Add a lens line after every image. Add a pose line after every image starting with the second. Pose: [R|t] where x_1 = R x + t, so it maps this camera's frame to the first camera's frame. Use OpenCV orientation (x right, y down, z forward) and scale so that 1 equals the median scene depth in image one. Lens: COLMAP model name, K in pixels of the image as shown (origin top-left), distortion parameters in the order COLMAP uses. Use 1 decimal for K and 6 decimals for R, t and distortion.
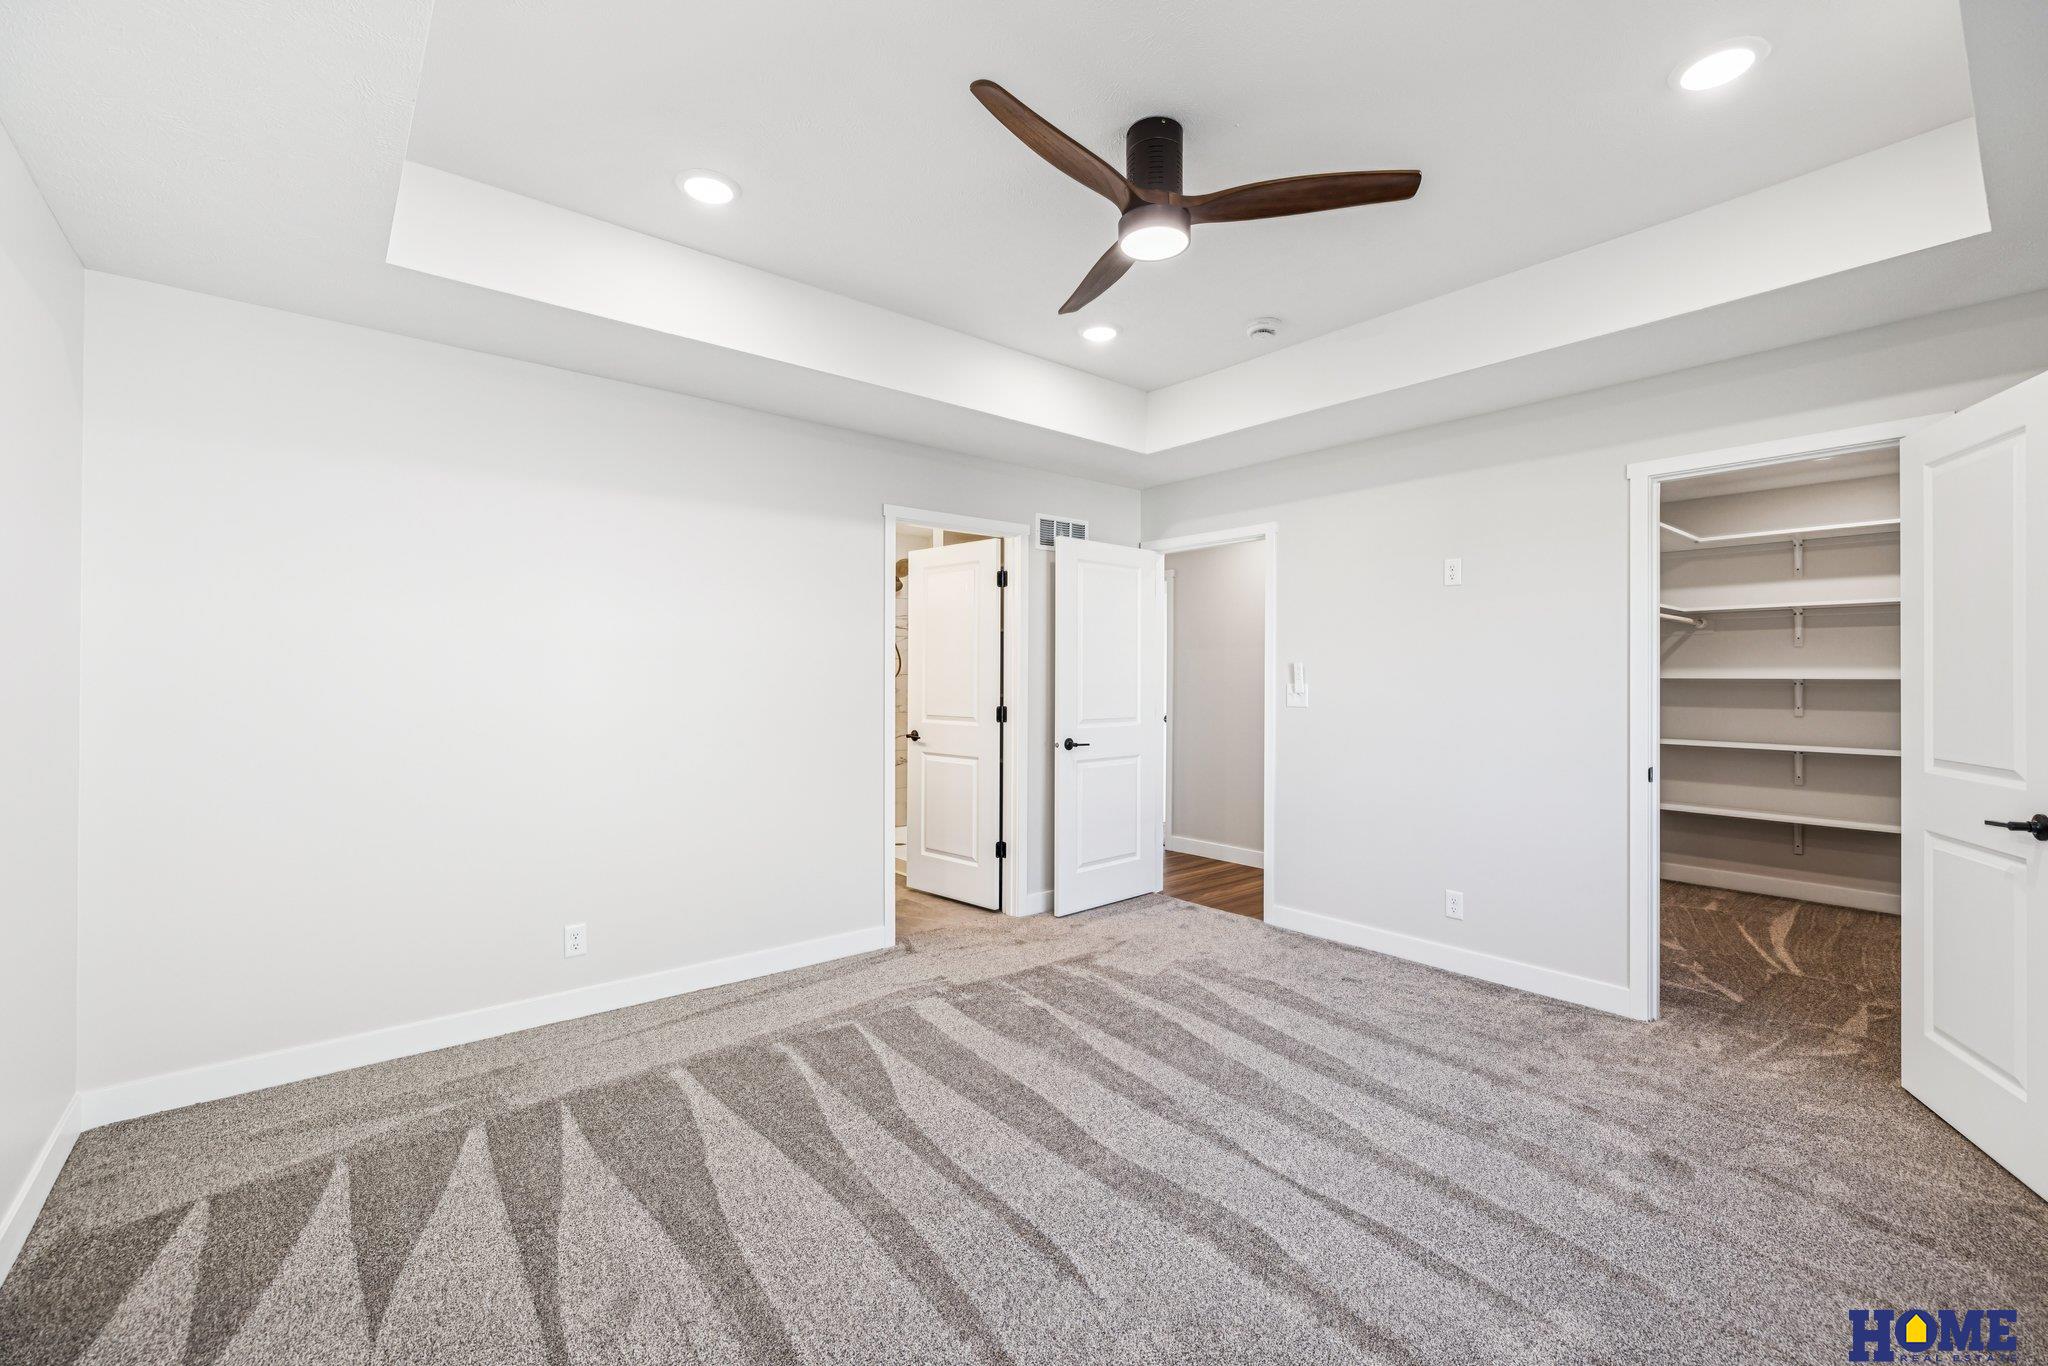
lens RADIAL K [[857.7, 0, 1019.2], [0, 857.7, 679.0], [0, 0, 1]] dist [0.001673, -0.000708]
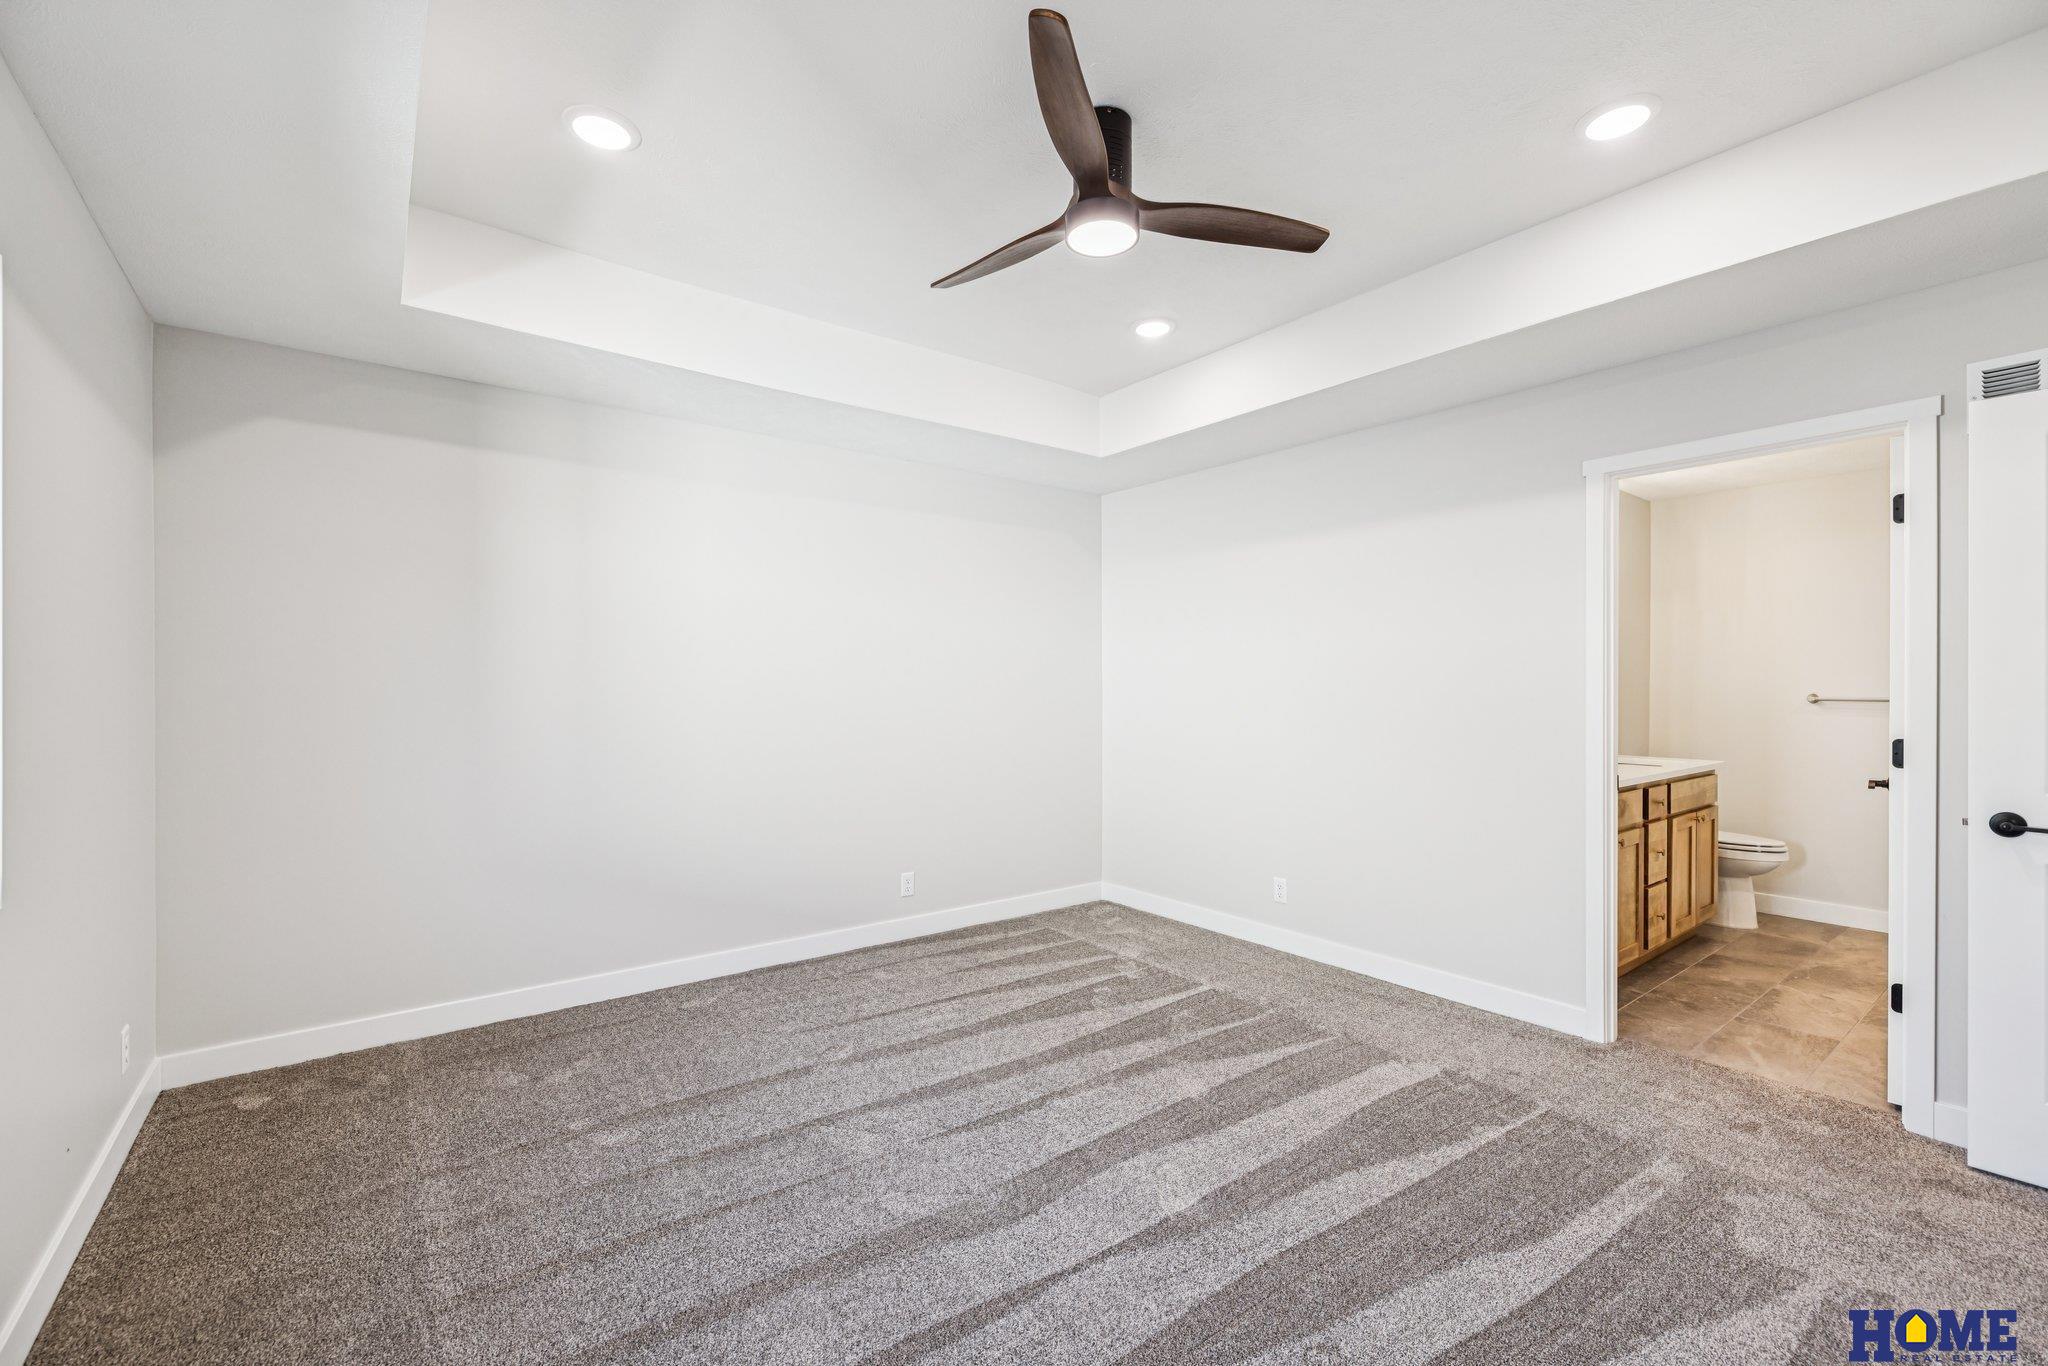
lens RADIAL K [[857.7, 0, 1017.3], [0, 857.7, 686.9], [0, 0, 1]] dist [0.001673, -0.000708]
pose [[-0.030619, -0.000873, -0.999531, 0.768393], [-0.005443, 0.999985, -0.000706, 0.001514], [0.999516, 0.005419, -0.030624, 0.630935]]
